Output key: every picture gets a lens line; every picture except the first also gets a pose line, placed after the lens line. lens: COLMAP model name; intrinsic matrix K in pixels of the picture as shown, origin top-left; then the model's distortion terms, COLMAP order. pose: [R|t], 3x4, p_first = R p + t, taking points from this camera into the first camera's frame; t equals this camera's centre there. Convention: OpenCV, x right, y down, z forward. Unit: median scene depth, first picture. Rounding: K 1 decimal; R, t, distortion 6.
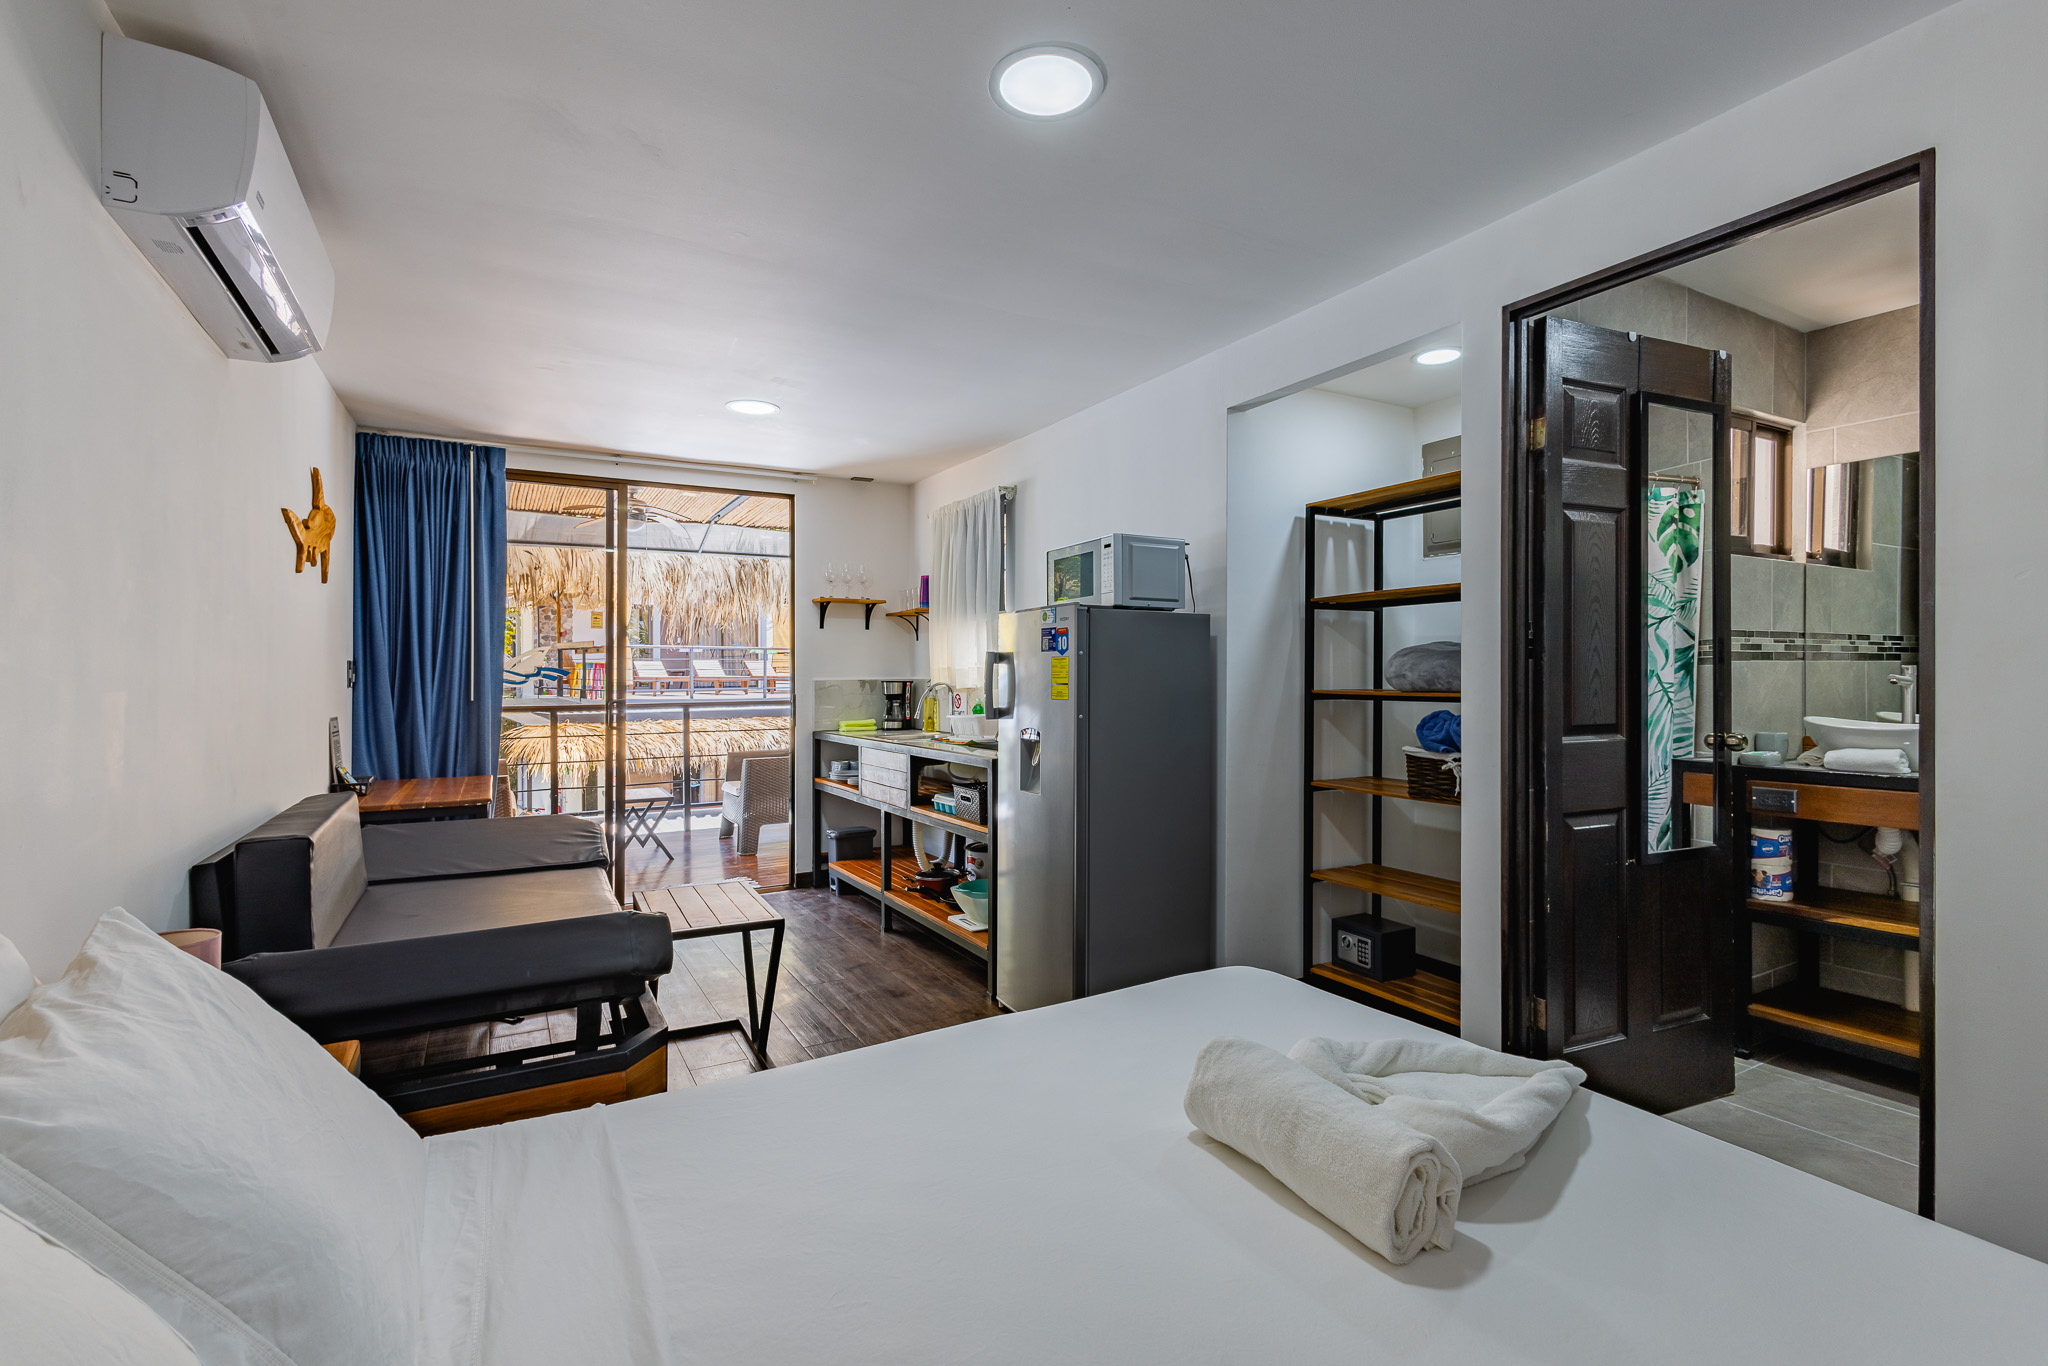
lens RADIAL K [[946.5, 0, 1013.2], [0, 946.5, 690.6], [0, 0, 1]] dist [0.021509, -0.004820]
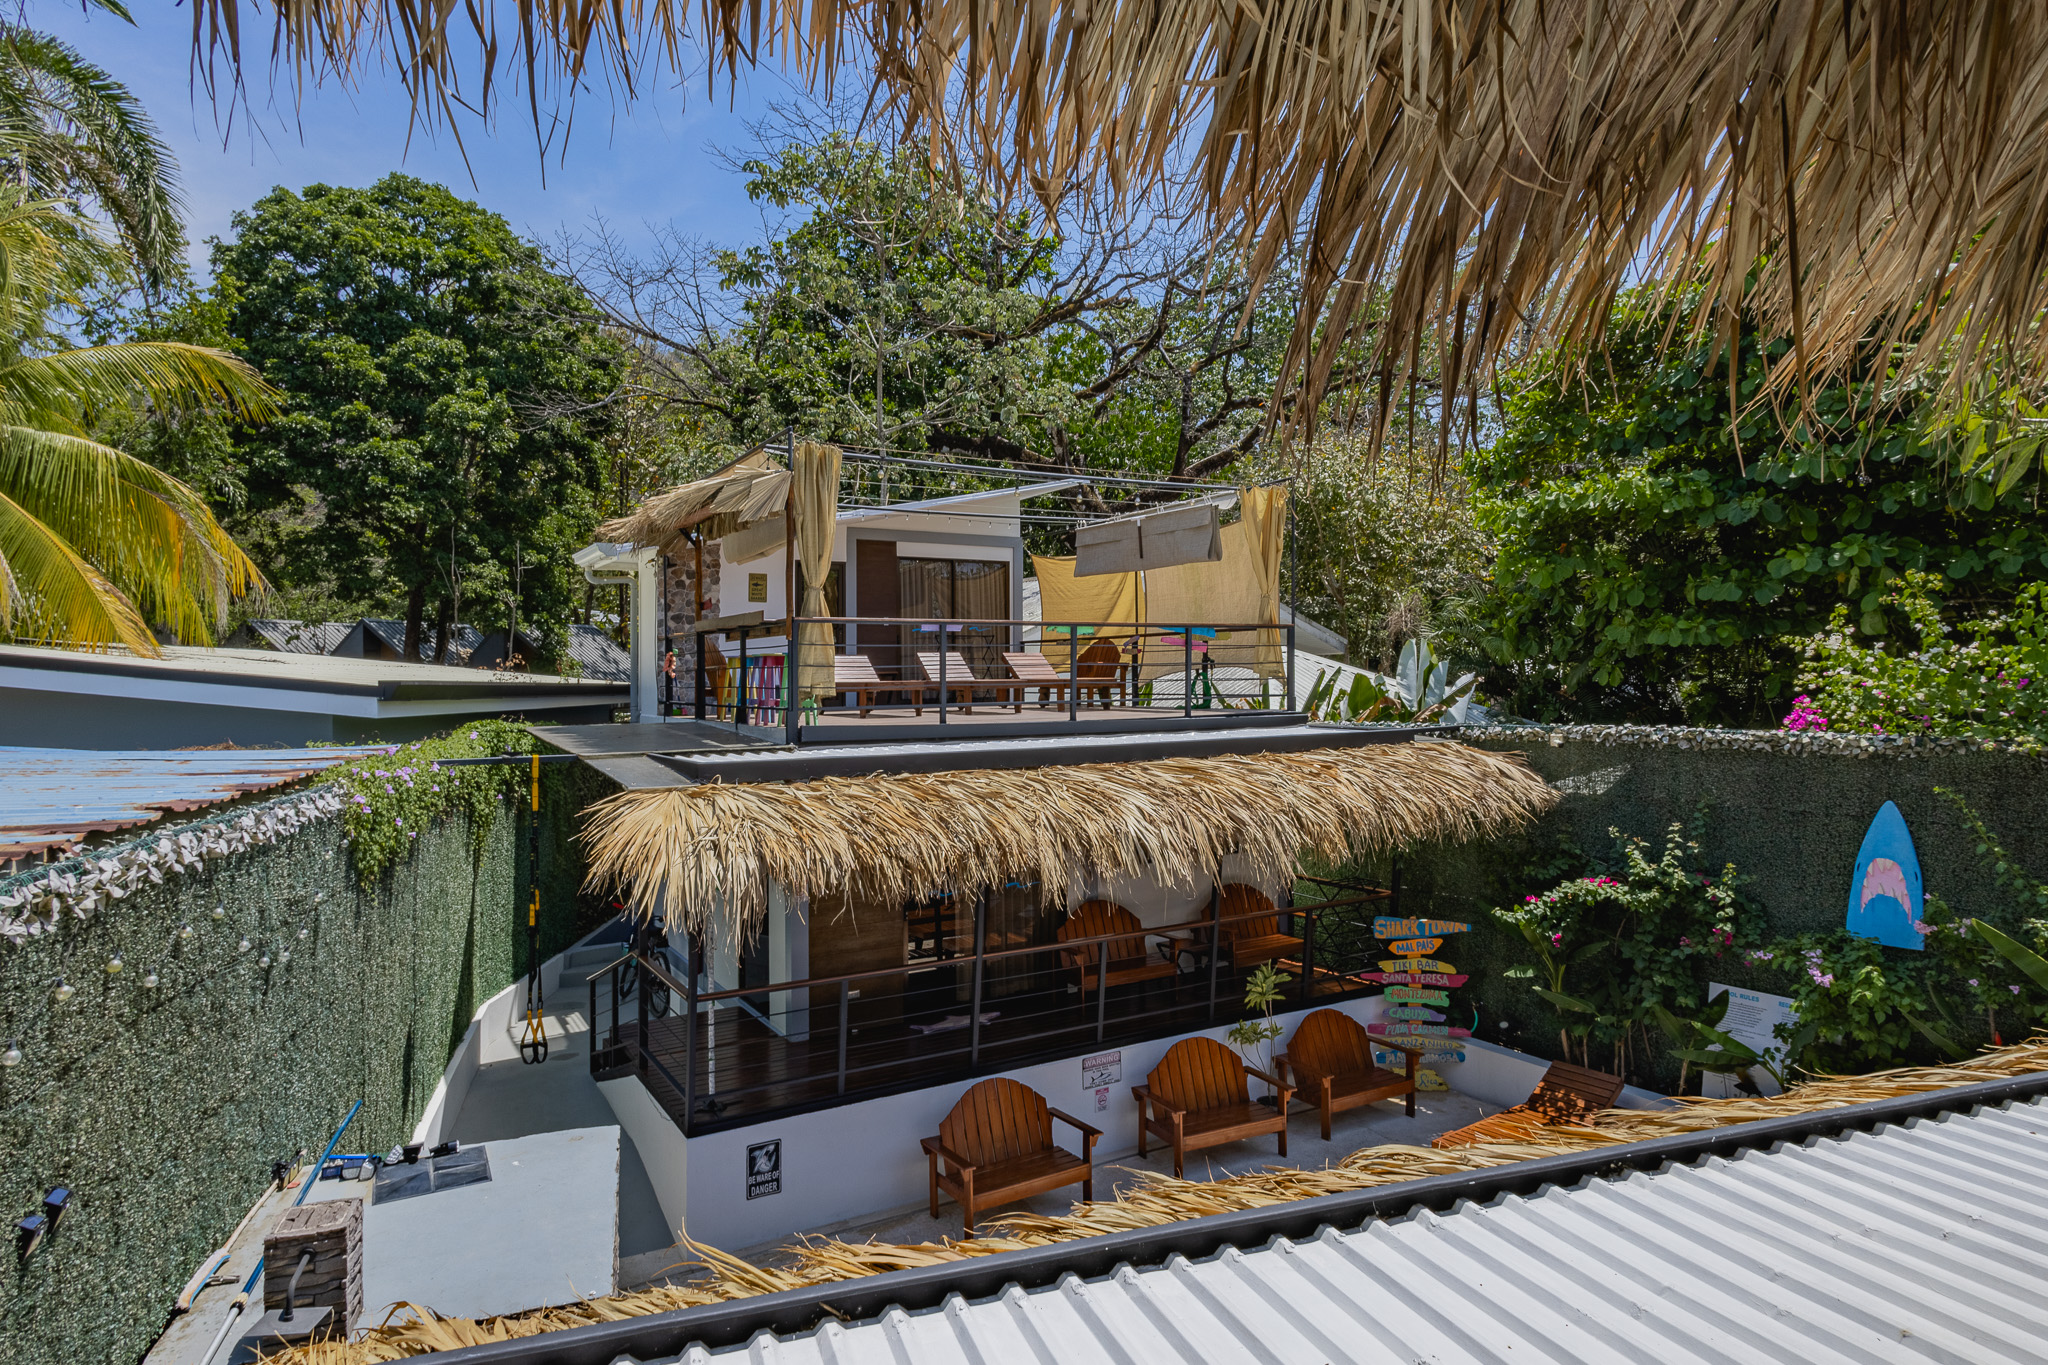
lens RADIAL K [[1164.0, 0, 1042.2], [0, 1164.0, 691.0], [0, 0, 1]] dist [0.013087, -0.005221]
pose [[0.987454, -0.008069, -0.157699, -0.174812], [0.007057, 0.999951, -0.006976, -0.003947], [0.157747, 0.005775, 0.987463, 0.364493]]
